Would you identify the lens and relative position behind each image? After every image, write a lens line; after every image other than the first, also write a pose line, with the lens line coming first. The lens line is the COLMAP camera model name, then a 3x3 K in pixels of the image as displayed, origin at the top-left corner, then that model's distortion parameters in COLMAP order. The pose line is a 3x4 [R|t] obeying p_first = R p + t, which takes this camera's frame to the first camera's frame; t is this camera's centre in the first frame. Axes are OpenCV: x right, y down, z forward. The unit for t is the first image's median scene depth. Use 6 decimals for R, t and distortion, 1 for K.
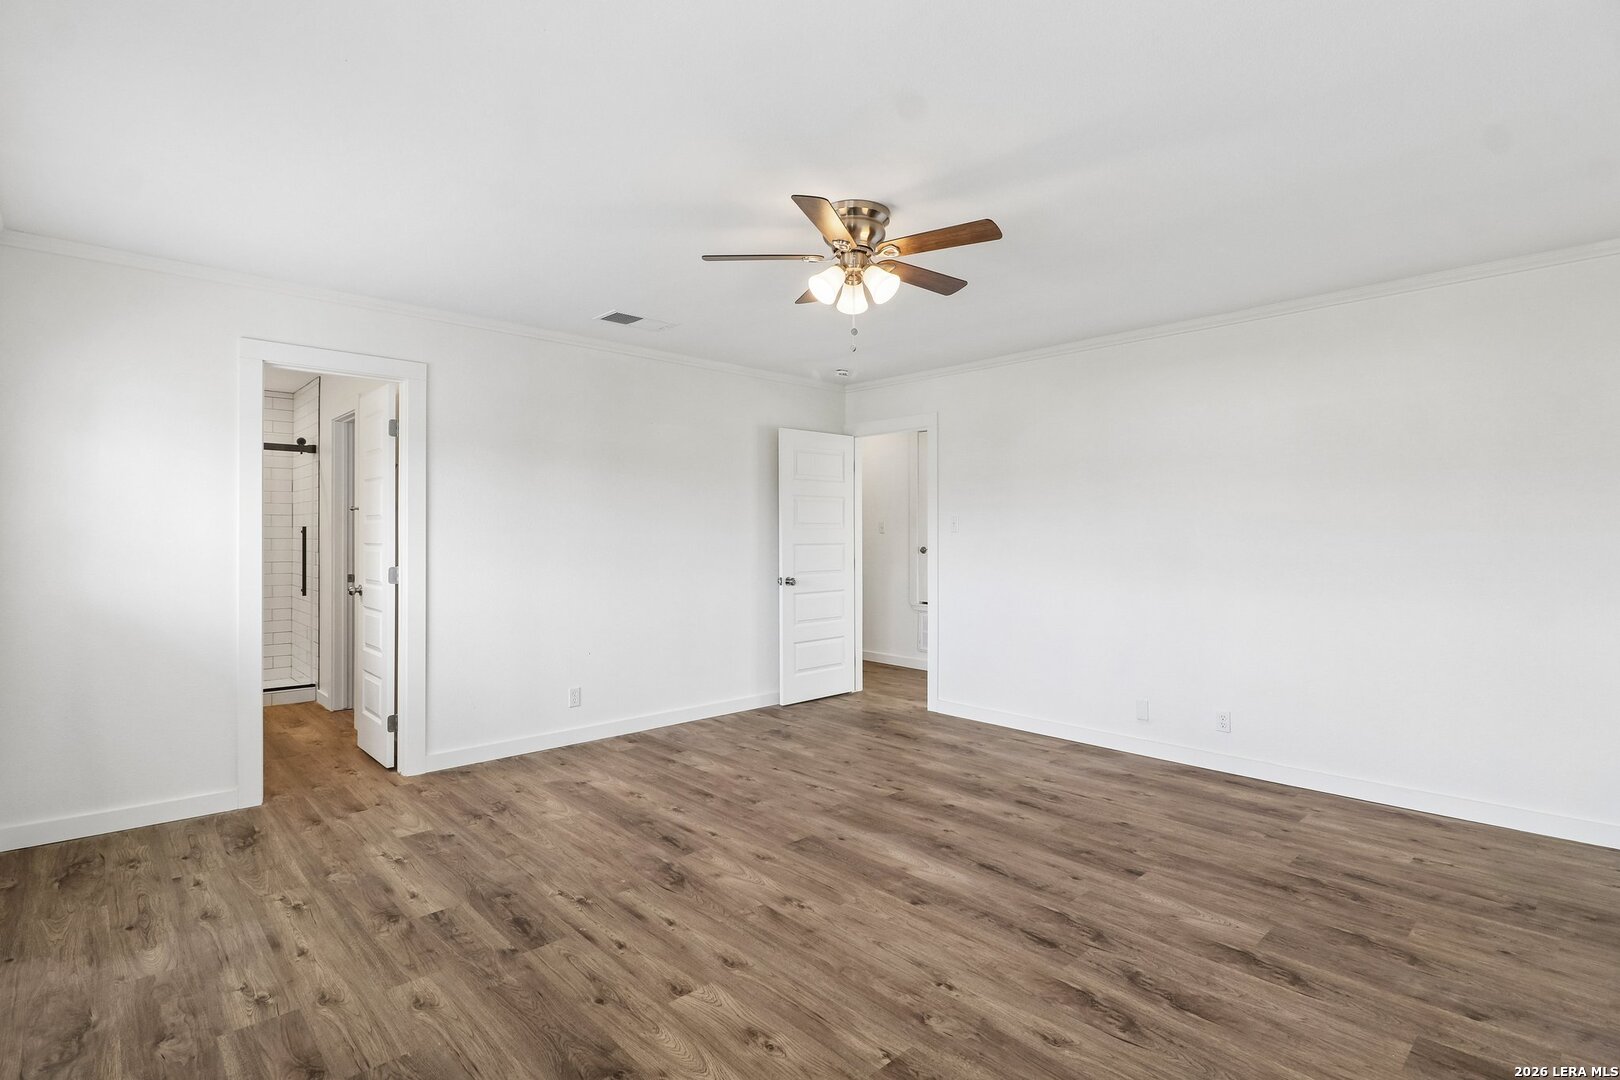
lens RADIAL K [[766.5, 0, 762.8], [0, 766.5, 537.1], [0, 0, 1]] dist [0.000687, -0.007954]
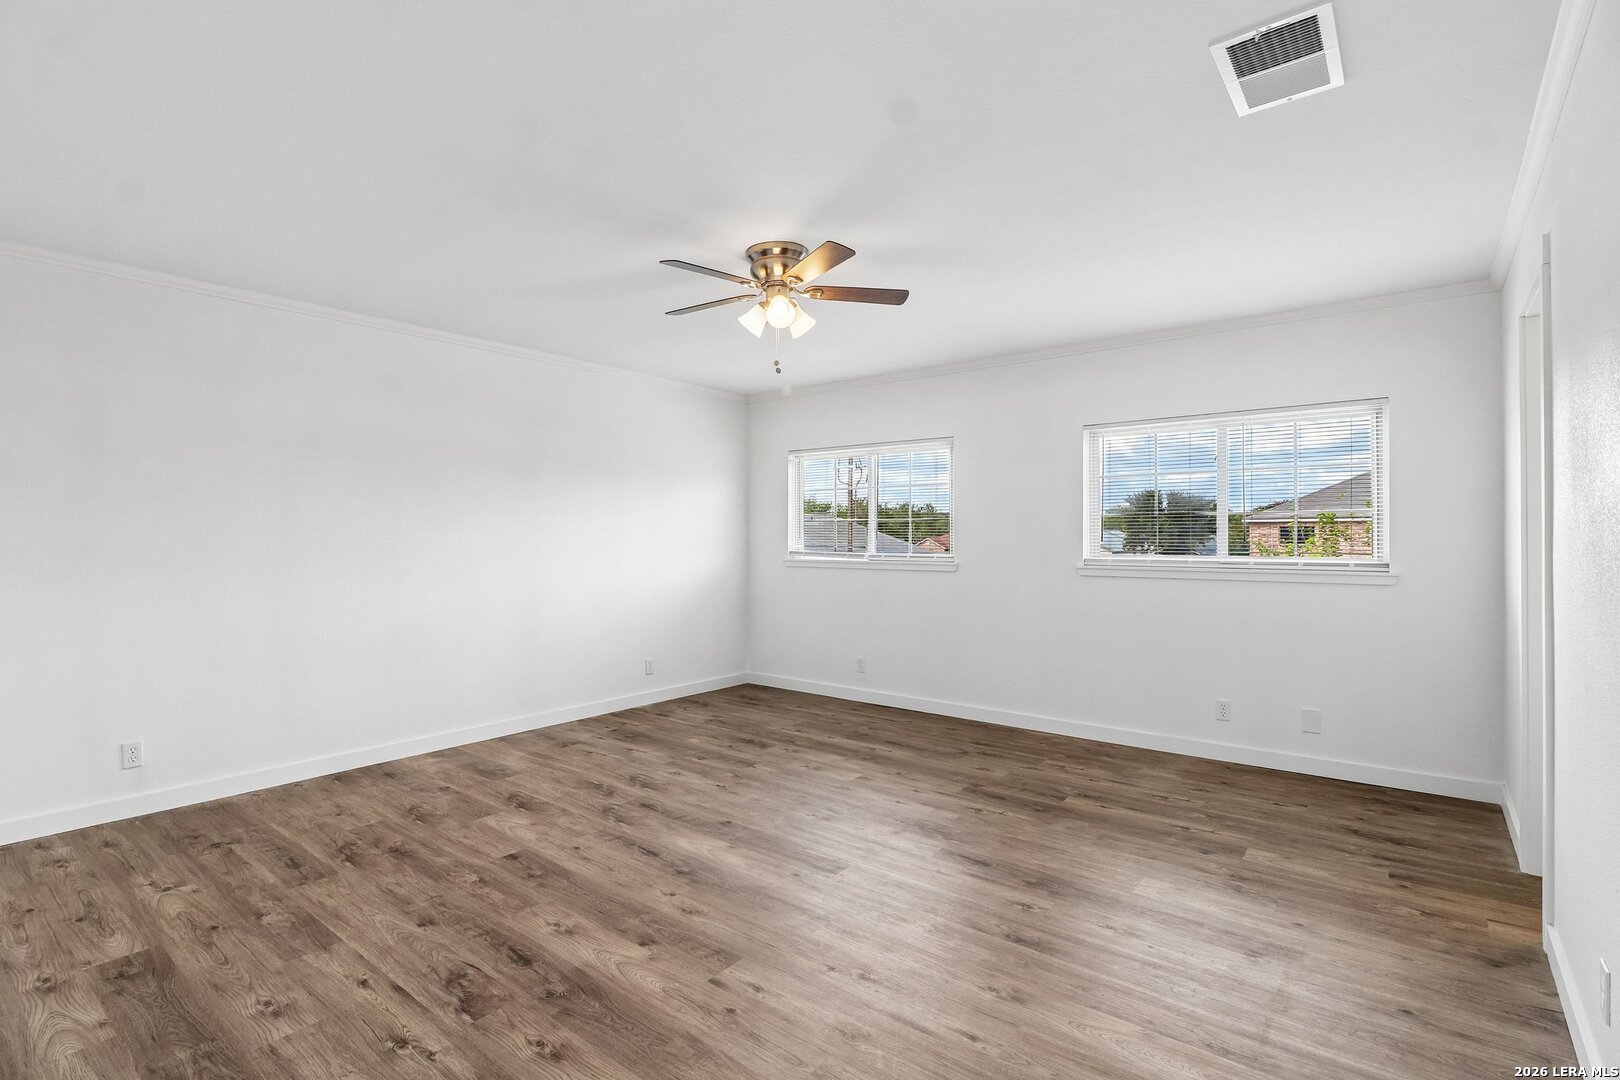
lens RADIAL K [[766.5, 0, 762.8], [0, 766.5, 537.1], [0, 0, 1]] dist [0.000687, -0.007954]
pose [[-0.989117, -0.000626, -0.147128, 0.304420], [-0.000752, 0.999999, 0.000799, 0.001586], [0.147128, 0.000901, -0.989117, 2.097710]]
